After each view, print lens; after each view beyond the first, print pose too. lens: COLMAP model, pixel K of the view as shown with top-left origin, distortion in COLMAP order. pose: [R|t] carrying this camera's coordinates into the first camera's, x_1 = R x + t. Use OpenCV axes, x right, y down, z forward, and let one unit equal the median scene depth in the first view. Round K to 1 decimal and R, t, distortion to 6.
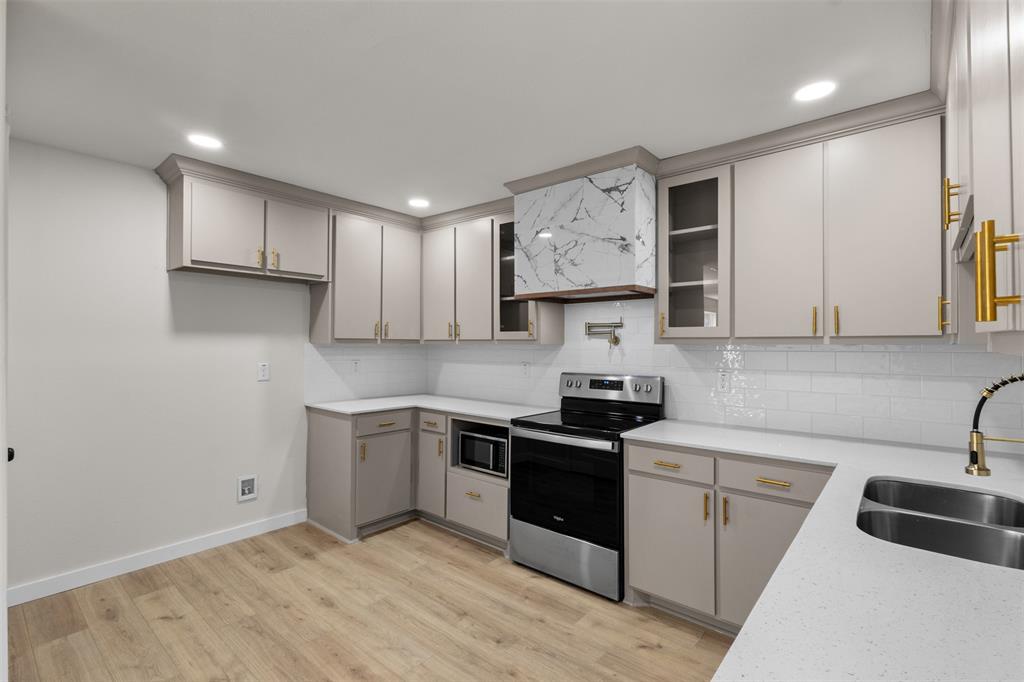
lens RADIAL K [[475.3, 0, 511.1], [0, 475.3, 342.8], [0, 0, 1]] dist [0.001855, 0.000364]
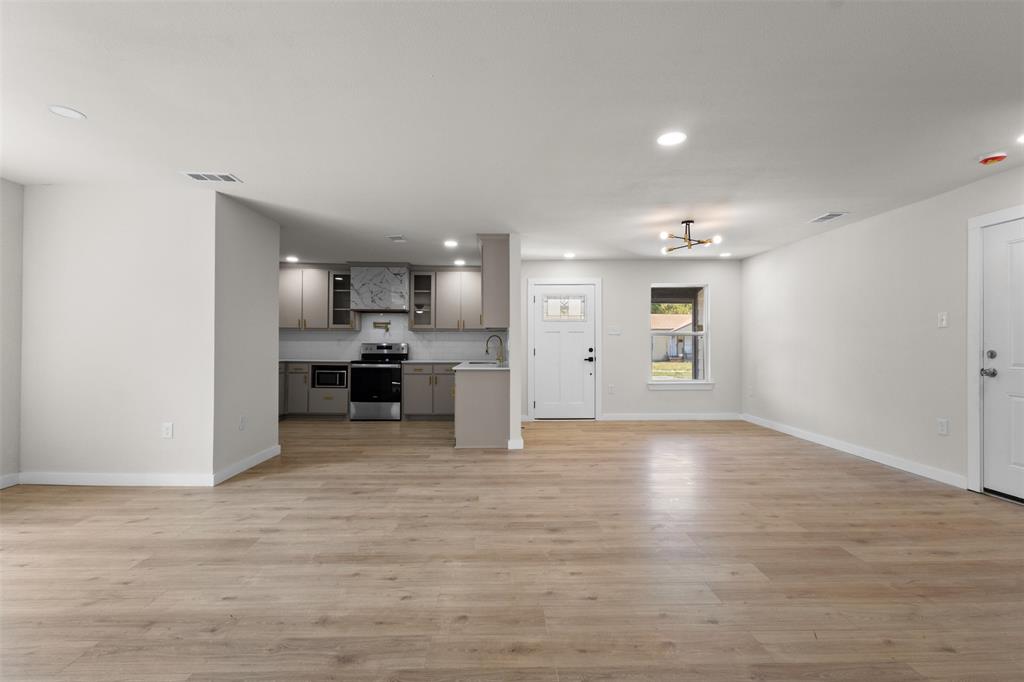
lens RADIAL K [[472.7, 0, 510.8], [0, 472.7, 339.3], [0, 0, 1]] dist [0.000136, -0.000010]
pose [[0.742270, 0.009447, 0.670034, -0.935197], [-0.004079, 0.999946, -0.009580, 0.065802], [-0.670088, 0.004378, 0.742269, -1.222463]]
